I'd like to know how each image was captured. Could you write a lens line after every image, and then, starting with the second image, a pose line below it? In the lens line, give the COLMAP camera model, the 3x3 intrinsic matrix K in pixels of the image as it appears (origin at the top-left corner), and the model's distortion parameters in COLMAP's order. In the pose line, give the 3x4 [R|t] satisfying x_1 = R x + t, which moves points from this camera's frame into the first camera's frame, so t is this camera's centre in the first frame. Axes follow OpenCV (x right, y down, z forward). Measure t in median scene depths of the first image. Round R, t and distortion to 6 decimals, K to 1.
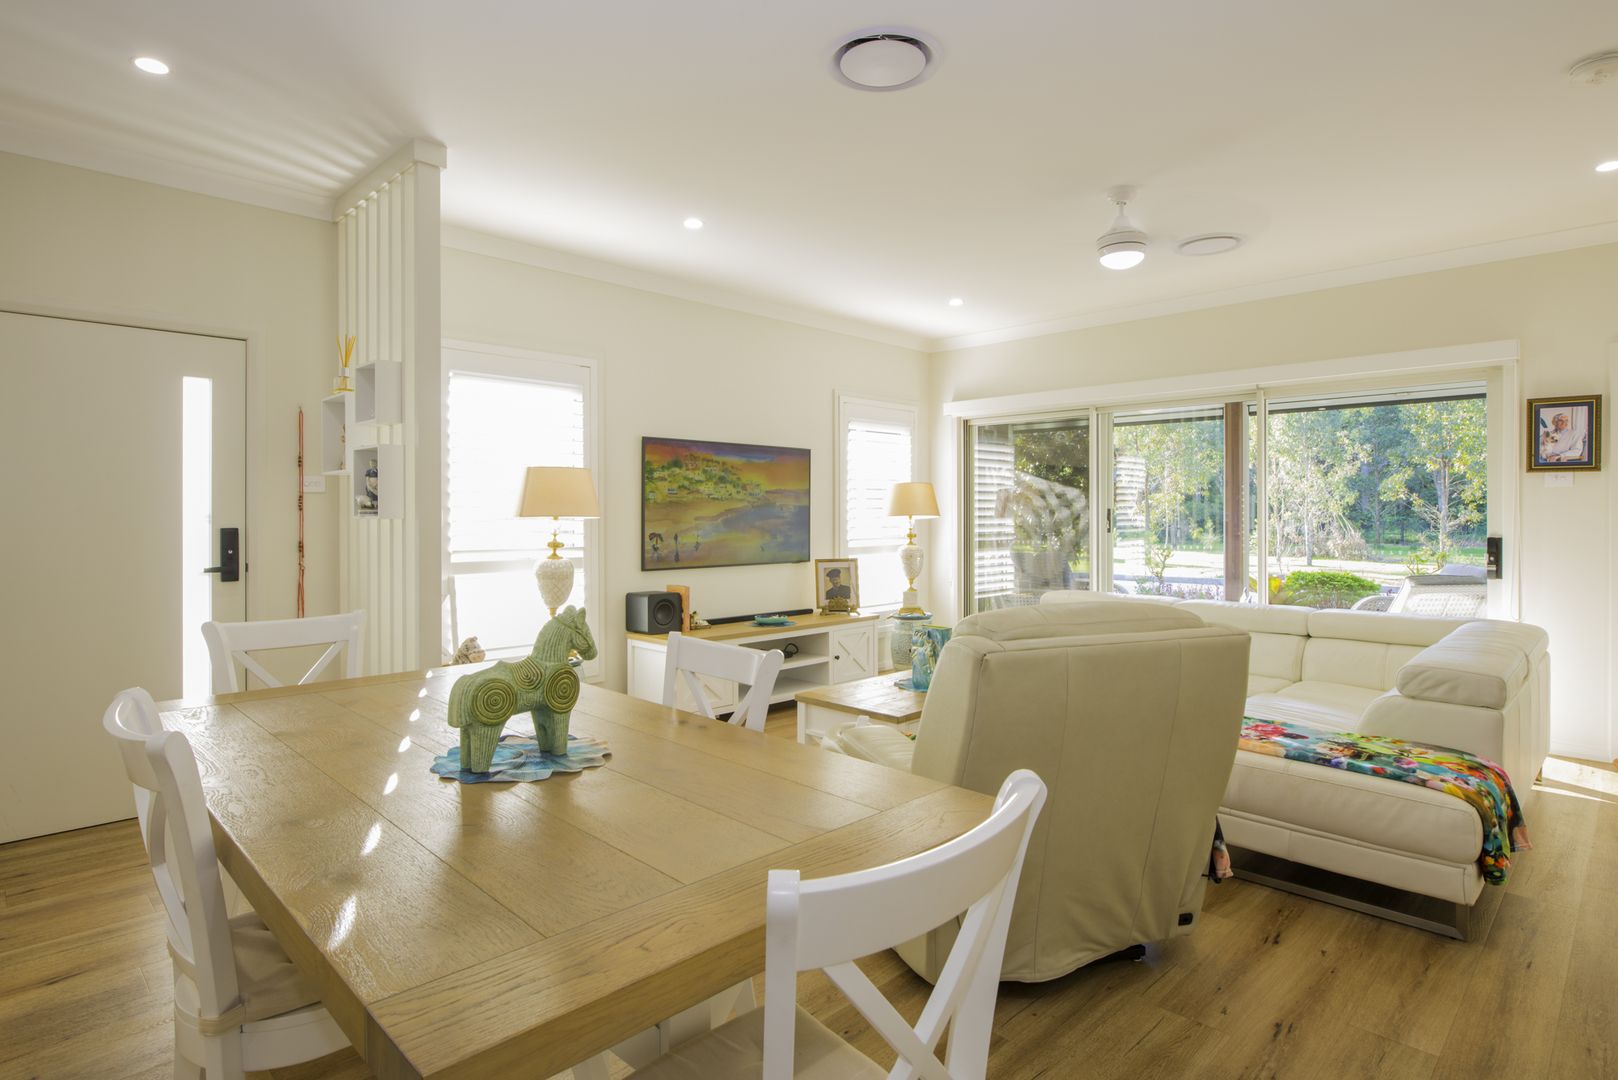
lens RADIAL K [[834.0, 0, 802.5], [0, 834.0, 507.0], [0, 0, 1]] dist [0.021293, 0.000077]
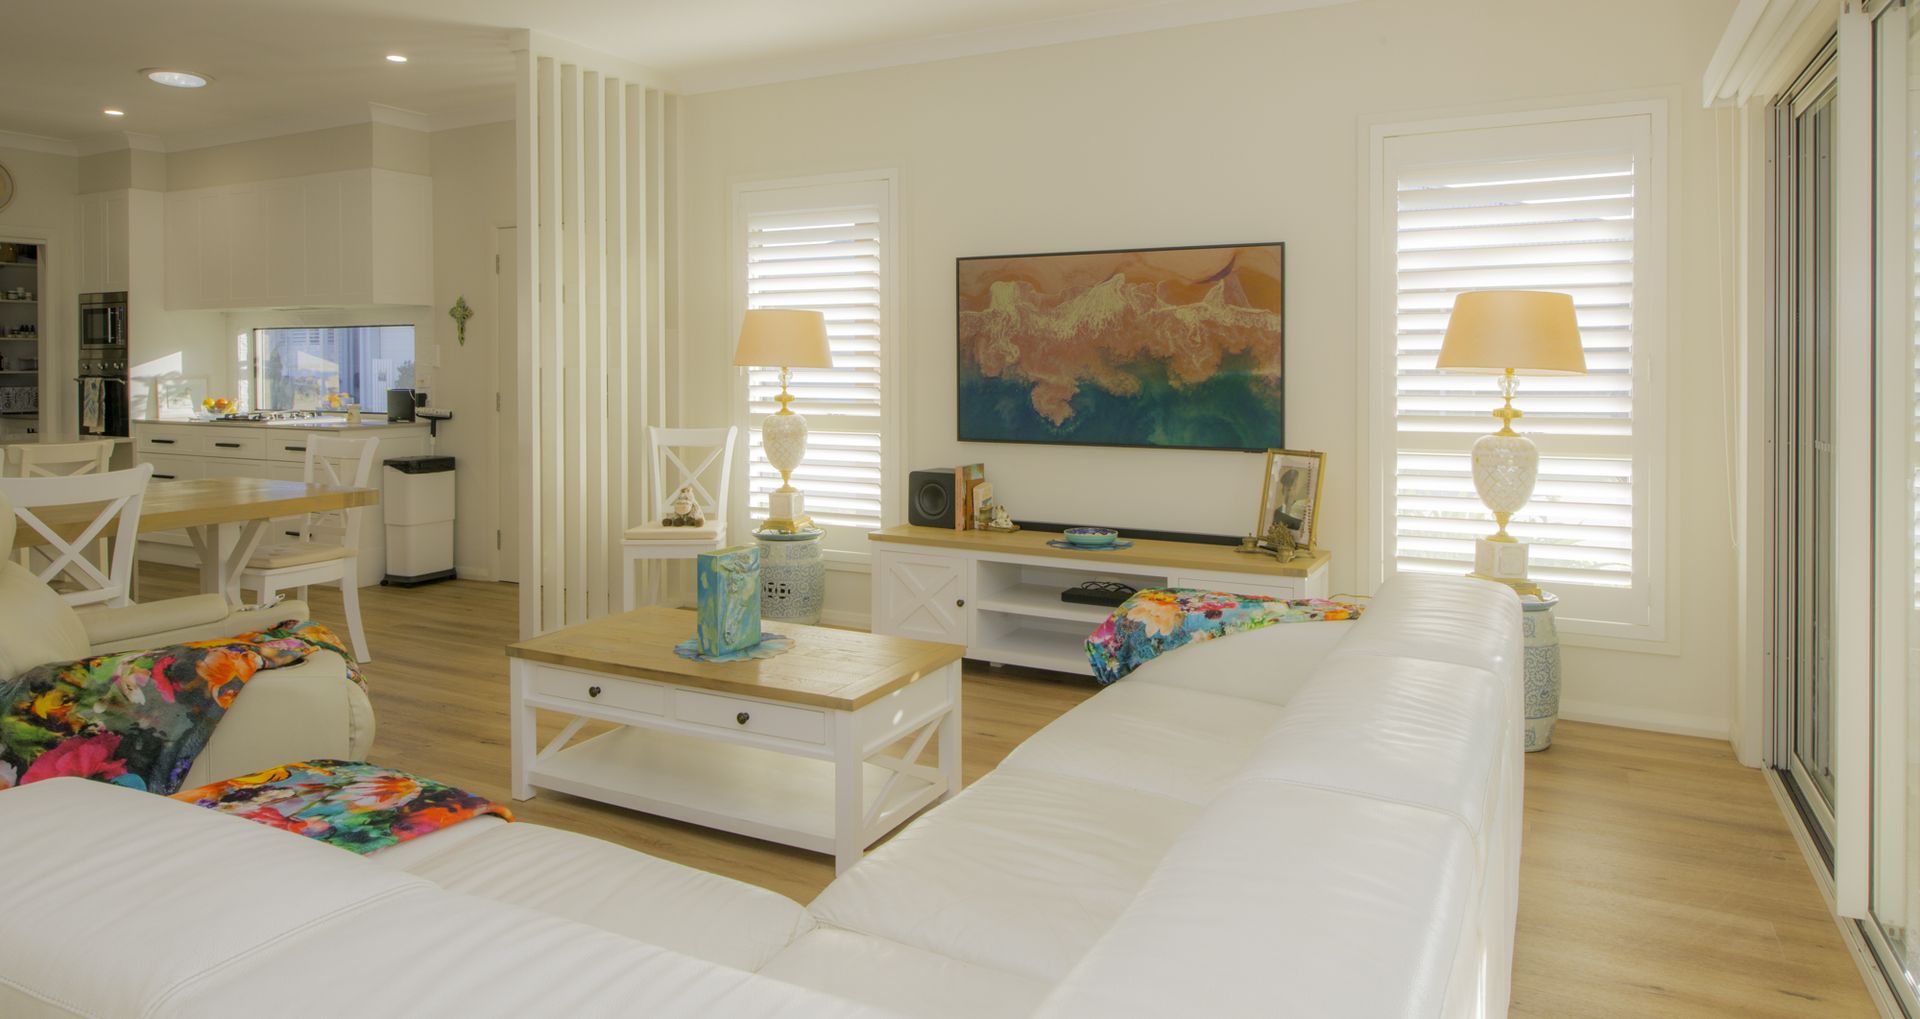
lens RADIAL K [[1177.6, 0, 957.0], [0, 1177.6, 375.2], [0, 0, 1]] dist [0.002493, 0.000333]
pose [[0.311836, 0.010331, -0.950080, 0.756648], [0.007104, 0.999888, 0.013204, 0.005043], [0.950109, -0.010867, 0.311728, 0.648398]]
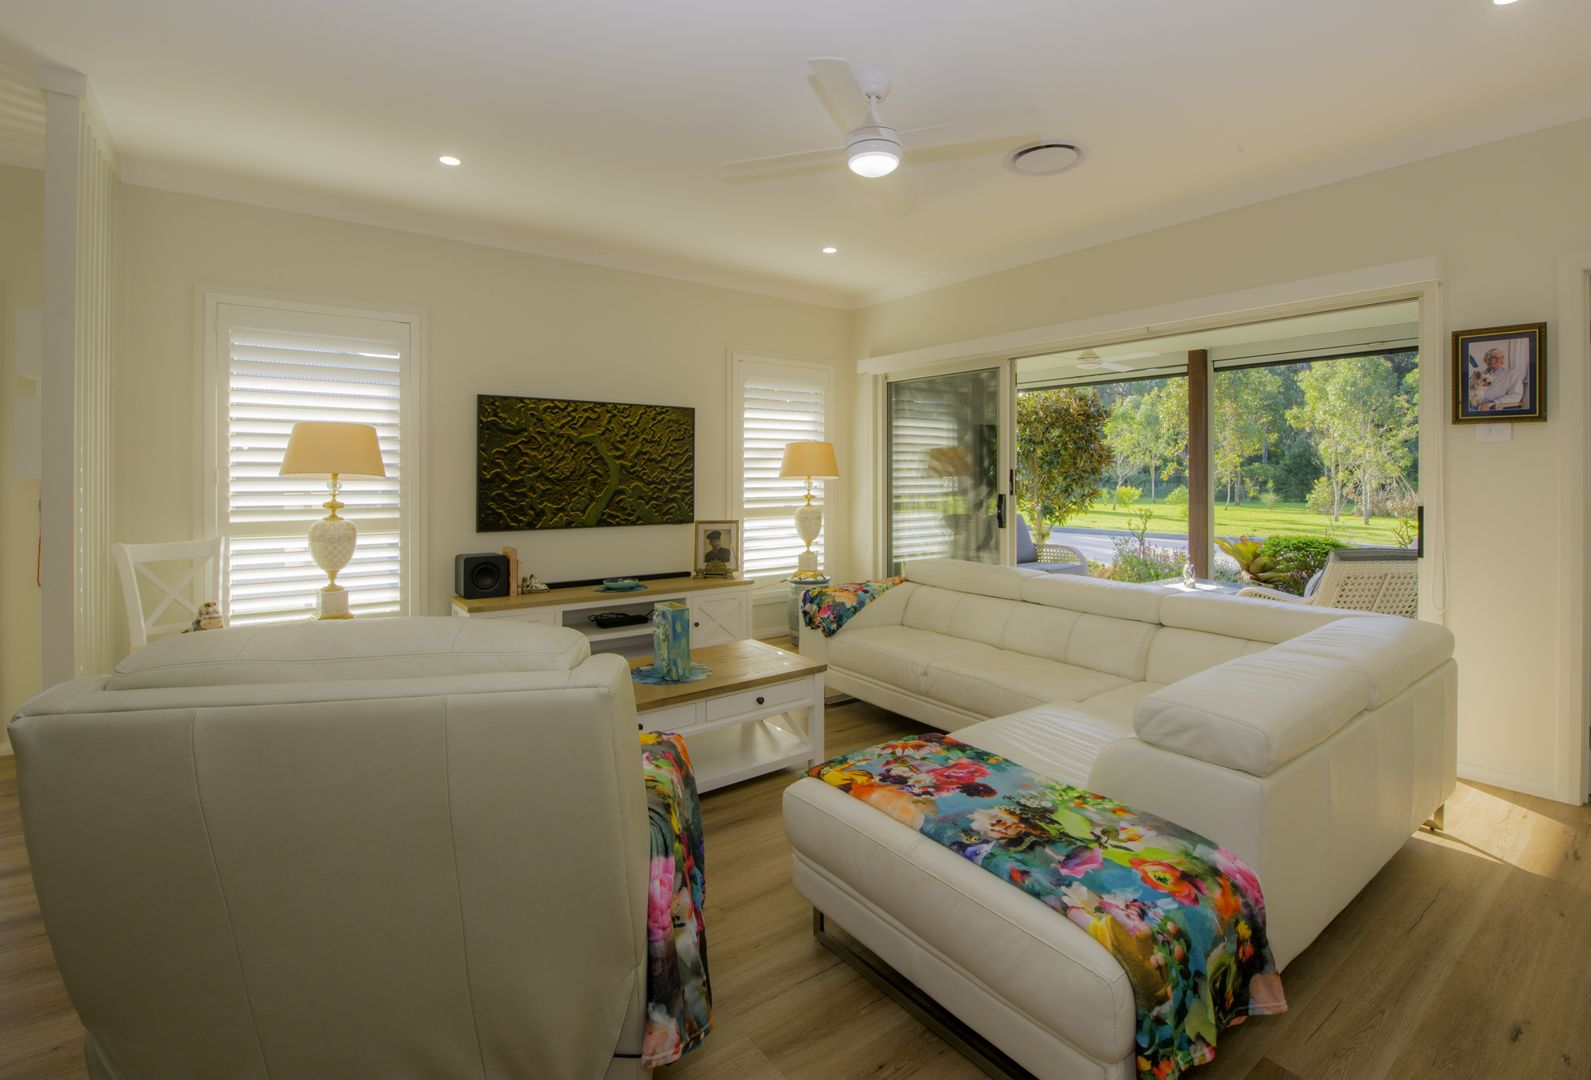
lens RADIAL K [[719.0, 0, 804.8], [0, 719.0, 467.7], [0, 0, 1]] dist [-0.001616, -0.000183]
pose [[0.991021, 0.001555, -0.133694, 0.286907], [-0.001533, 0.999999, 0.000266, 0.000536], [0.133694, -0.000059, 0.991023, 0.211263]]
